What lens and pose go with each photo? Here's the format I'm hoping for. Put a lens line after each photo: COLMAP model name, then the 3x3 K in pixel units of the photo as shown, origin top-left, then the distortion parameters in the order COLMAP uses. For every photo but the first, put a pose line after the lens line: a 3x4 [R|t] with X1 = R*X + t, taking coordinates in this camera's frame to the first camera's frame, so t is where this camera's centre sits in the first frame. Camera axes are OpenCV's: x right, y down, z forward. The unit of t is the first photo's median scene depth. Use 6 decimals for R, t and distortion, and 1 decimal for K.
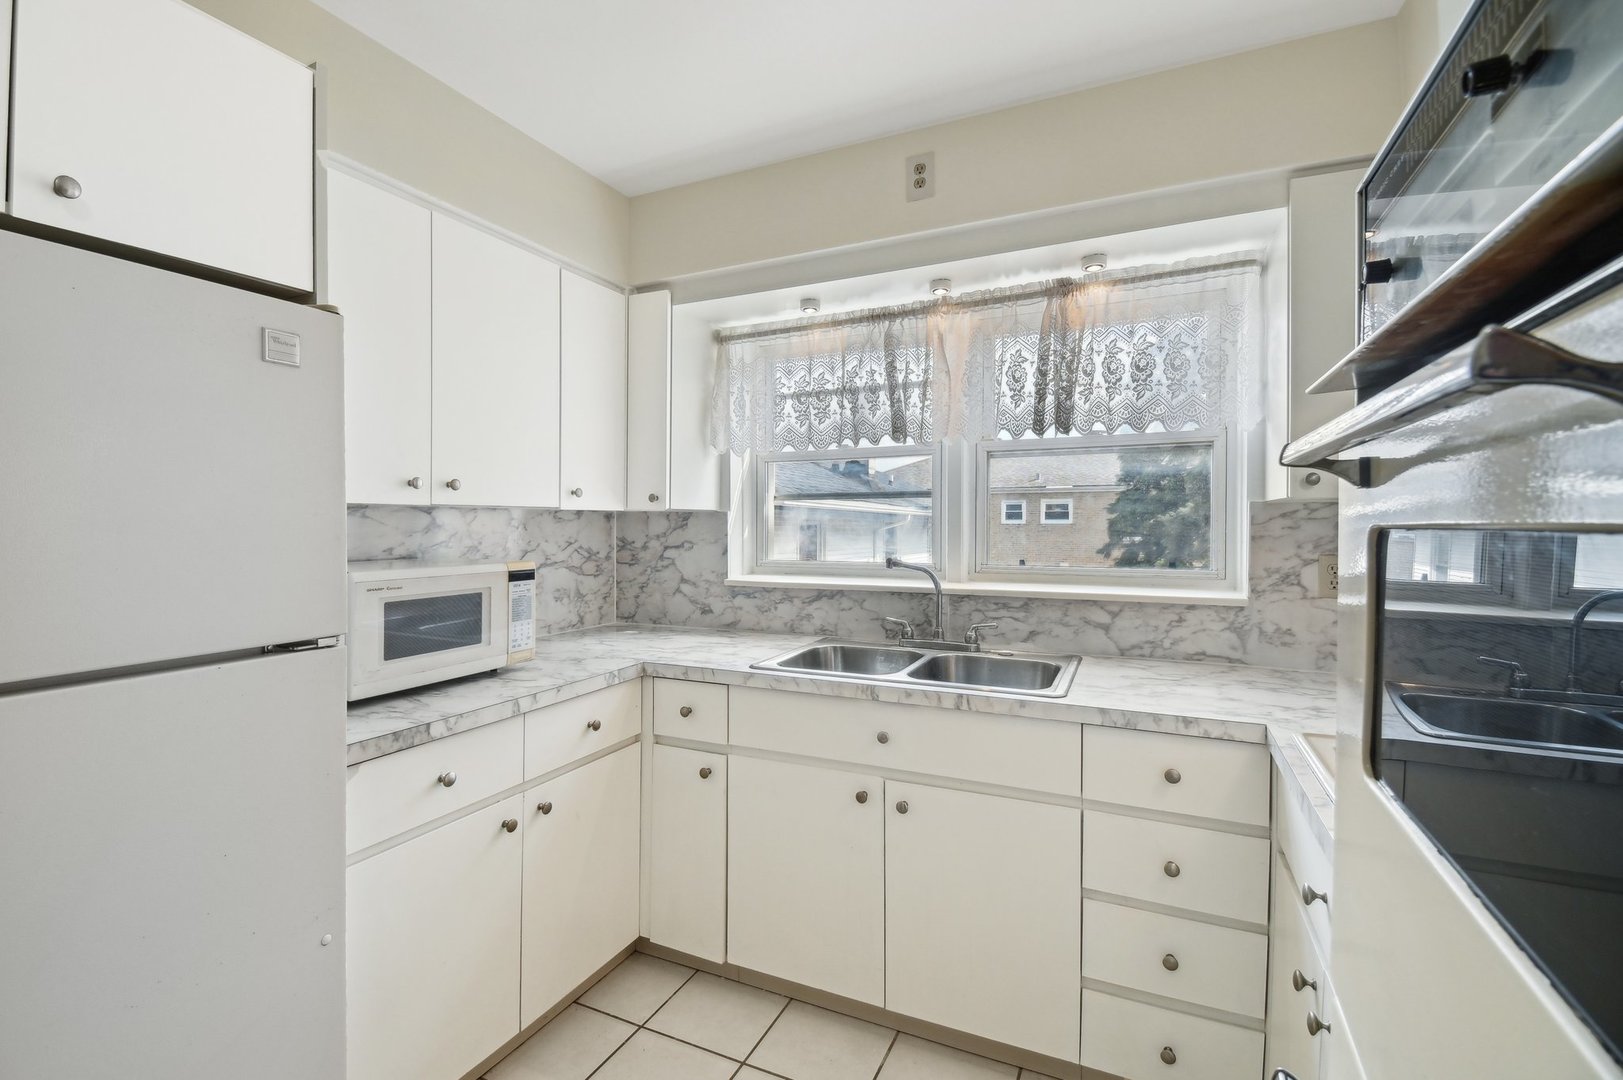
lens RADIAL K [[716.3, 0, 802.9], [0, 716.3, 536.5], [0, 0, 1]] dist [0.020687, -0.026721]
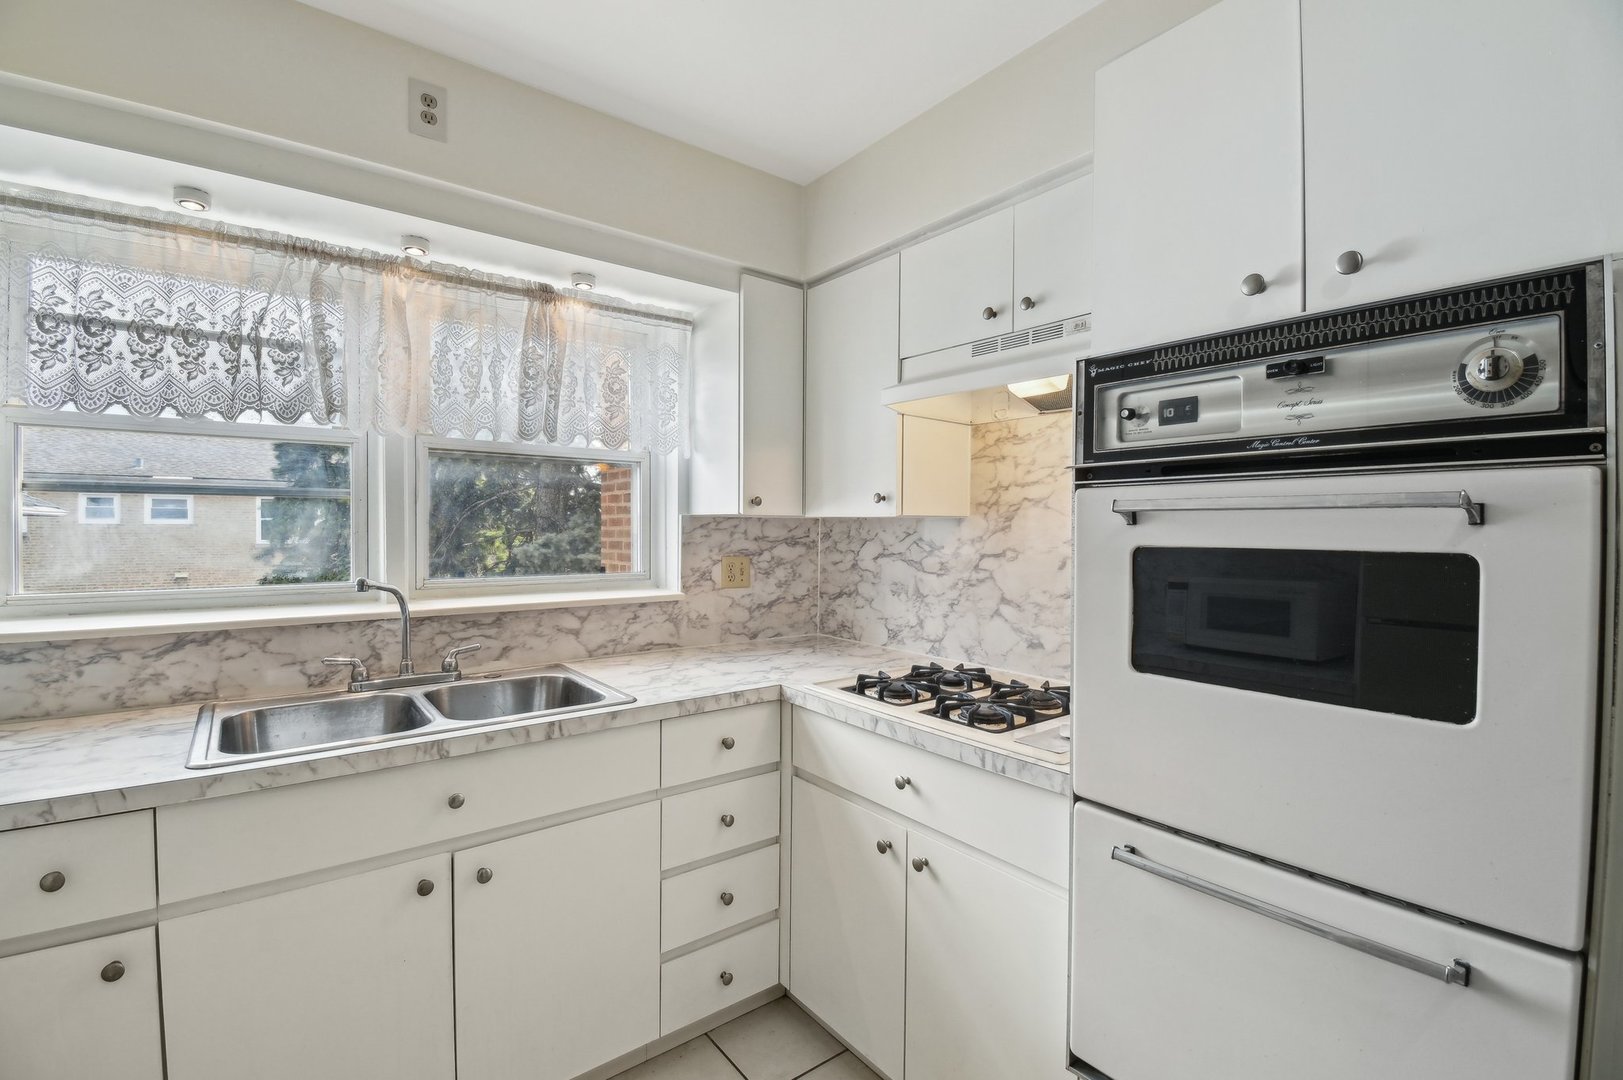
lens RADIAL K [[716.3, 0, 802.9], [0, 716.3, 536.5], [0, 0, 1]] dist [0.020687, -0.026721]
pose [[0.452086, -0.007151, 0.891946, -0.349342], [0.008587, 0.999956, 0.003665, -0.013097], [-0.891933, 0.006002, 0.452128, 0.233298]]
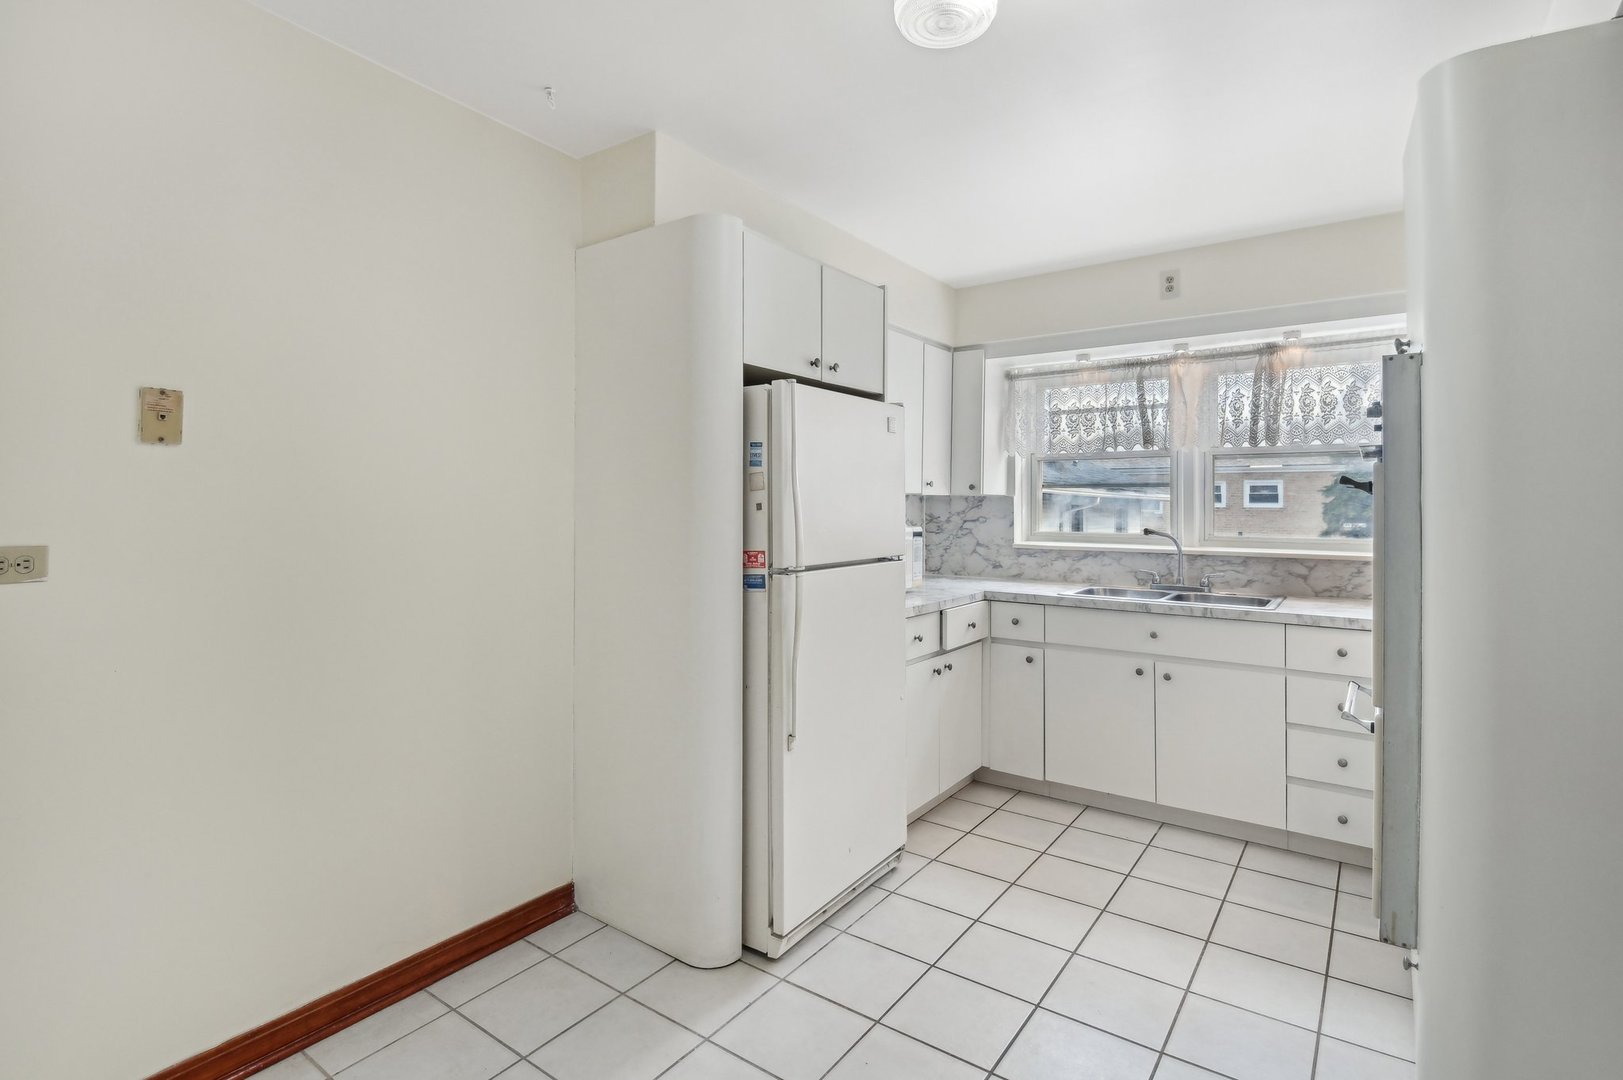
lens RADIAL K [[793.2, 0, 797.4], [0, 793.2, 491.3], [0, 0, 1]] dist [0.001069, -0.000886]
pose [[0.981905, 0.003508, -0.189340, -0.283896], [-0.010134, 0.999369, -0.034037, 0.016903], [0.189101, 0.035340, 0.981321, -0.777934]]
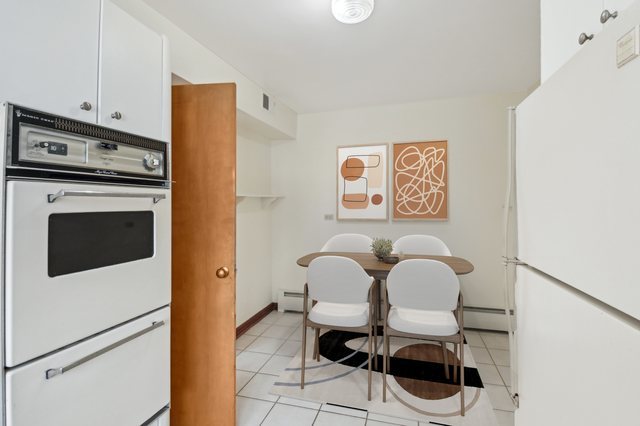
lens RADIAL K [[312.8, 0, 314.4], [0, 312.8, 193.8], [0, 0, 1]] dist [0.001069, -0.000886]
pose [[-0.988891, 0.007728, -0.148444, -0.091214], [0.010494, 0.999785, -0.017862, -0.018204], [0.148274, -0.019221, -0.988760, 0.726843]]
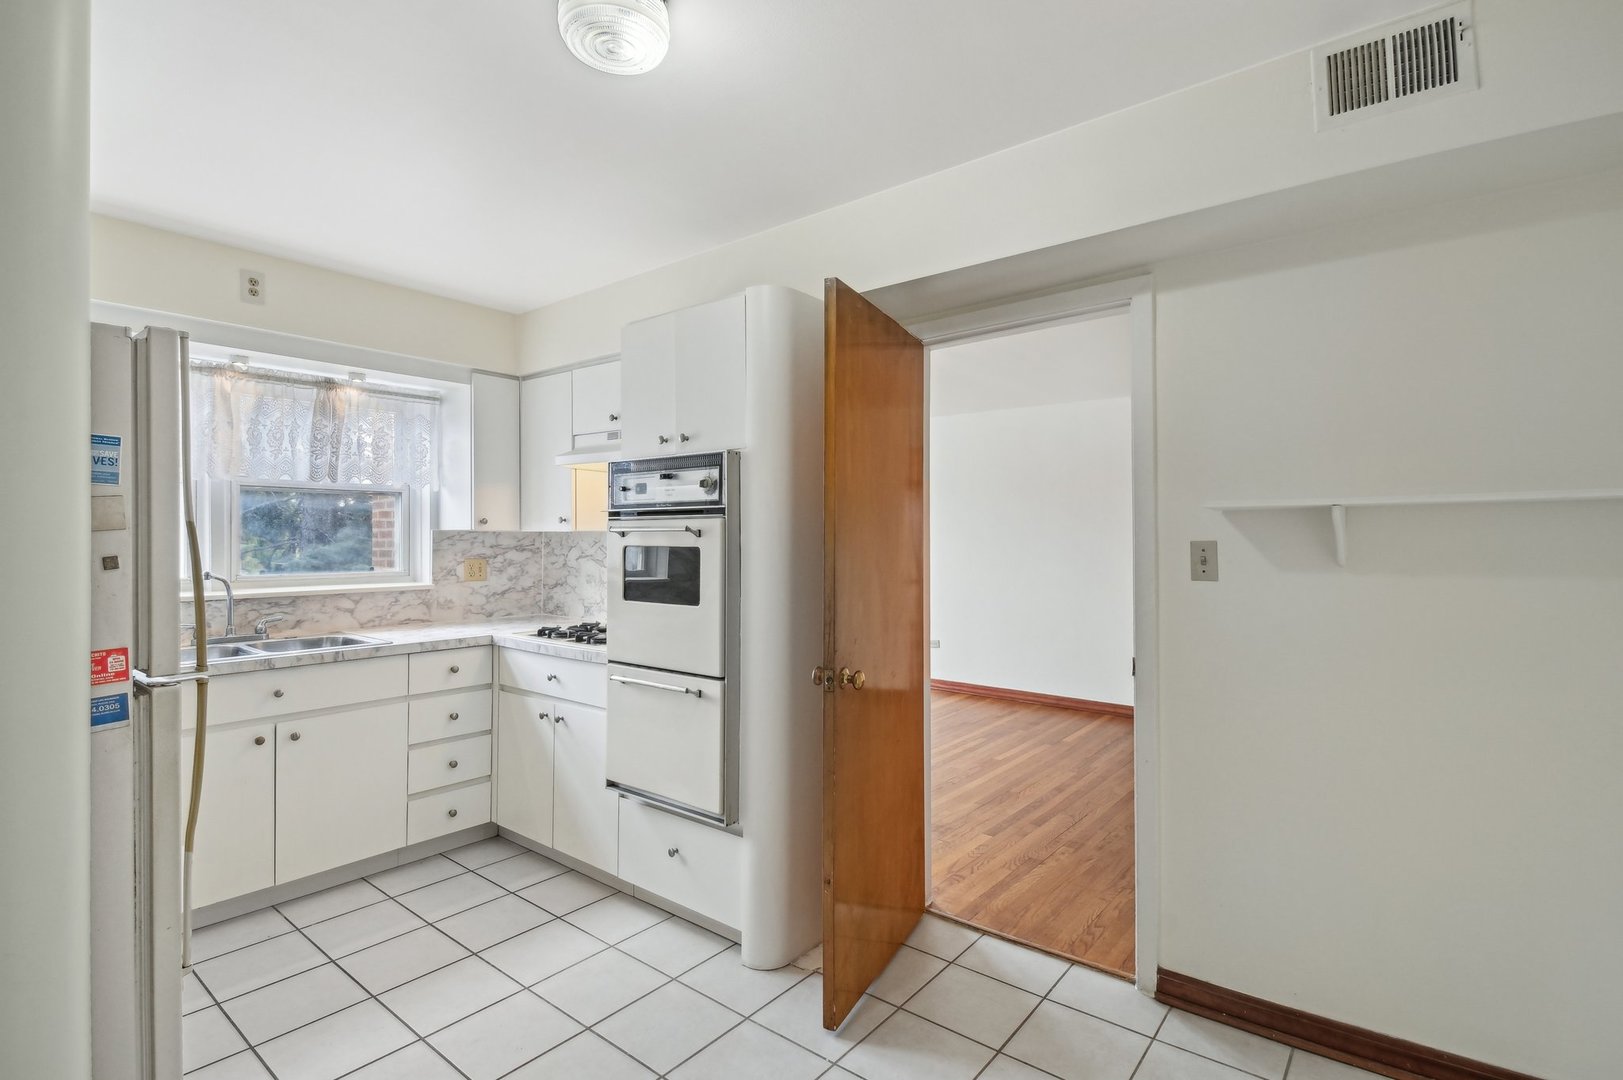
lens RADIAL K [[779.0, 0, 816.2], [0, 779.0, 533.9], [0, 0, 1]] dist [0.004244, -0.000352]
pose [[0.227745, 0.006196, 0.973701, -0.948454], [0.014984, 0.999839, -0.009867, -0.005584], [-0.973605, 0.016837, 0.227616, -0.332306]]
